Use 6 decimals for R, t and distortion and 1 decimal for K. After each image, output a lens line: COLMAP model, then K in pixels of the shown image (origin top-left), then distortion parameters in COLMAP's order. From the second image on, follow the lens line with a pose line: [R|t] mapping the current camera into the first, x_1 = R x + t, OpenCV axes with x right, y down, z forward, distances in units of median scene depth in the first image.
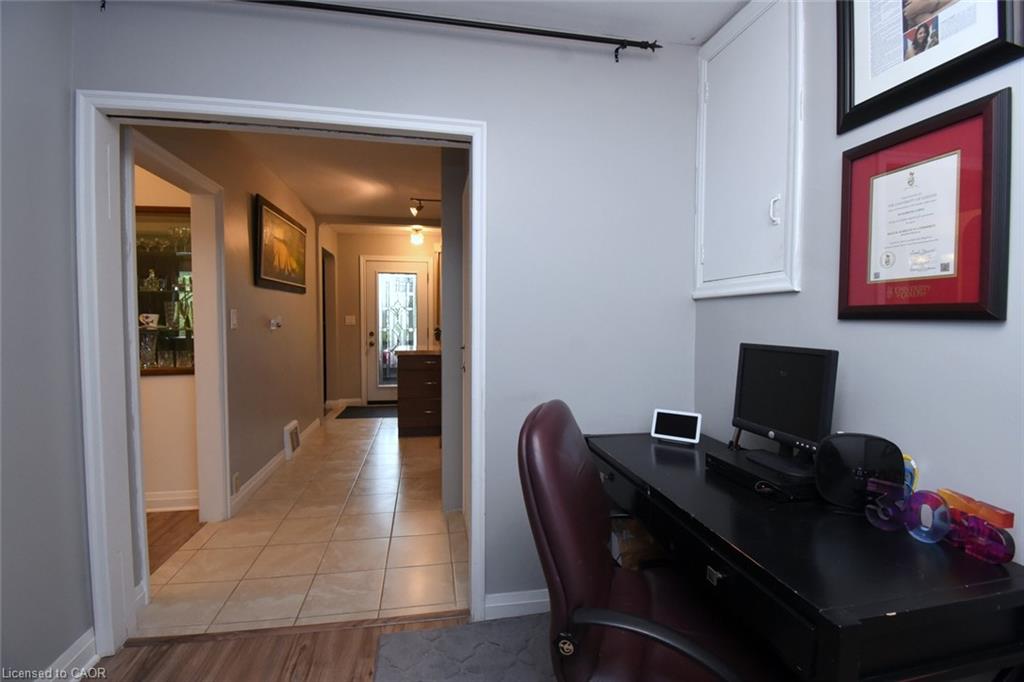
lens RADIAL K [[495.7, 0, 511.8], [0, 495.7, 313.6], [0, 0, 1]] dist [0.018526, -0.026498]
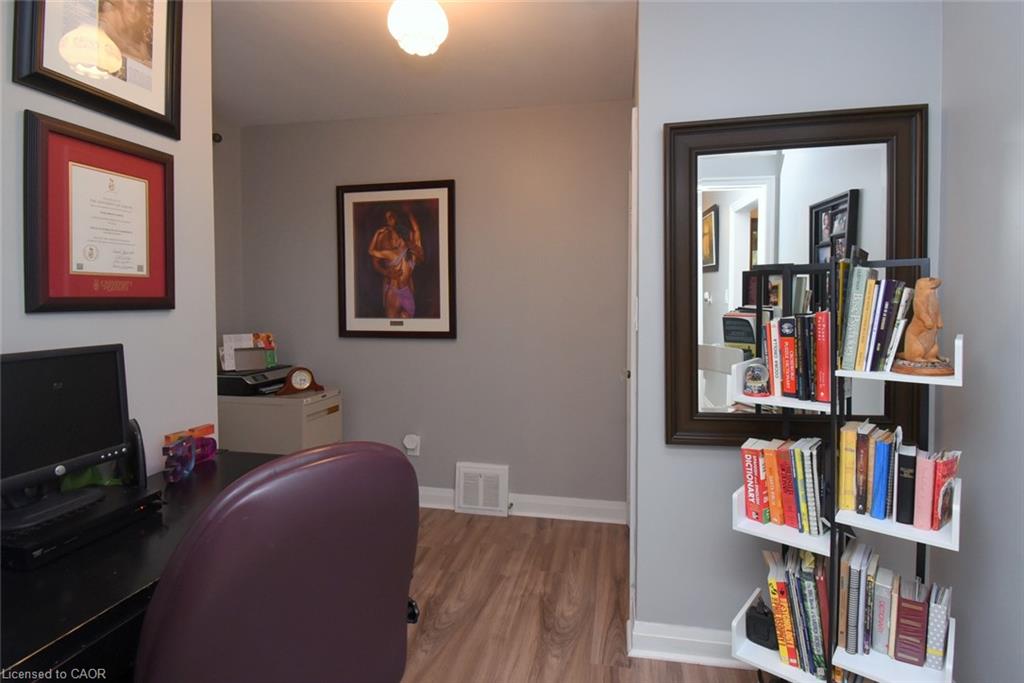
lens RADIAL K [[495.7, 0, 511.8], [0, 495.7, 314.1], [0, 0, 1]] dist [0.018526, -0.026498]
pose [[-0.924492, 0.002360, 0.381195, -0.434626], [0.012386, 0.999639, 0.023852, 0.004013], [-0.381001, 0.026773, -0.924187, 1.634789]]
